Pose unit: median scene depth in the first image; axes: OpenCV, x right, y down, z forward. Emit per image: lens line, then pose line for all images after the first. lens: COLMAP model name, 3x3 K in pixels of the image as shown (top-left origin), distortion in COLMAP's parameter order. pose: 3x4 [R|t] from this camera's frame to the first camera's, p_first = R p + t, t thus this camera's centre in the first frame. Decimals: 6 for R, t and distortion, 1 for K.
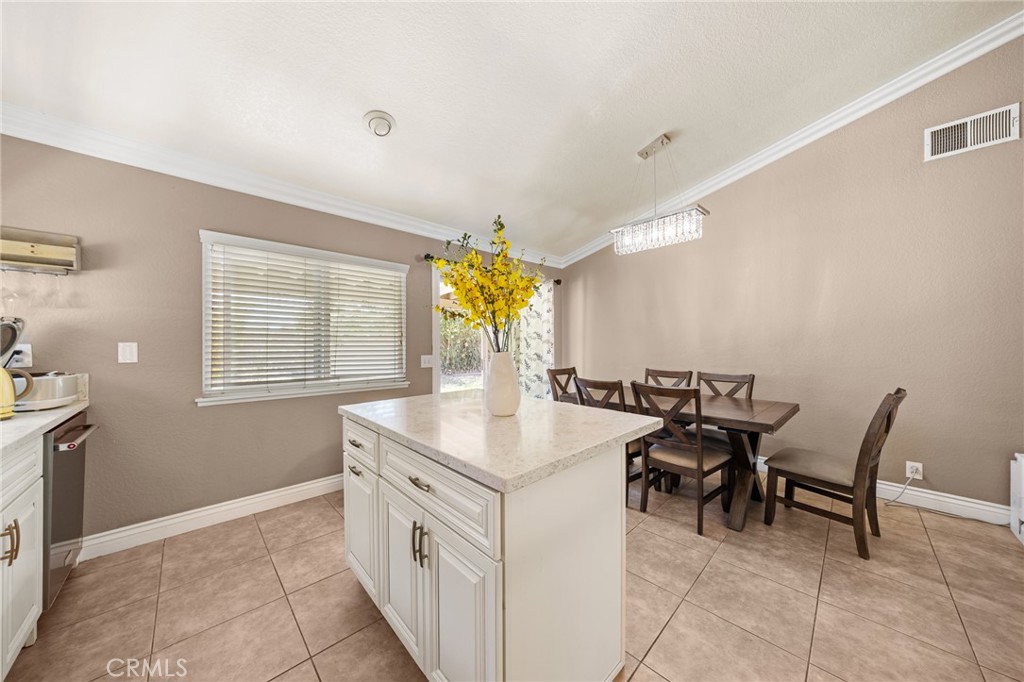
lens RADIAL K [[340.9, 0, 517.4], [0, 340.9, 340.2], [0, 0, 1]] dist [-0.000368, 0.000016]
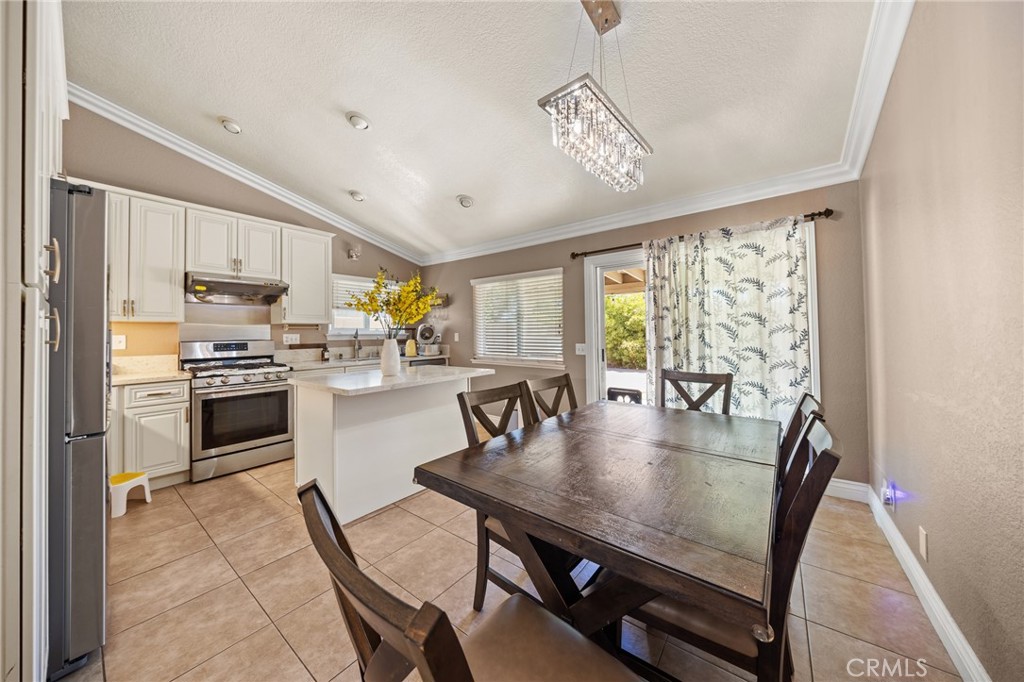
lens RADIAL K [[340.9, 0, 518.7], [0, 340.9, 336.5], [0, 0, 1]] dist [-0.000368, 0.000016]
pose [[0.143237, -0.010237, -0.989635, 0.824494], [-0.005269, 0.999924, -0.011106, 0.034902], [0.989674, 0.006805, 0.143173, 0.673004]]
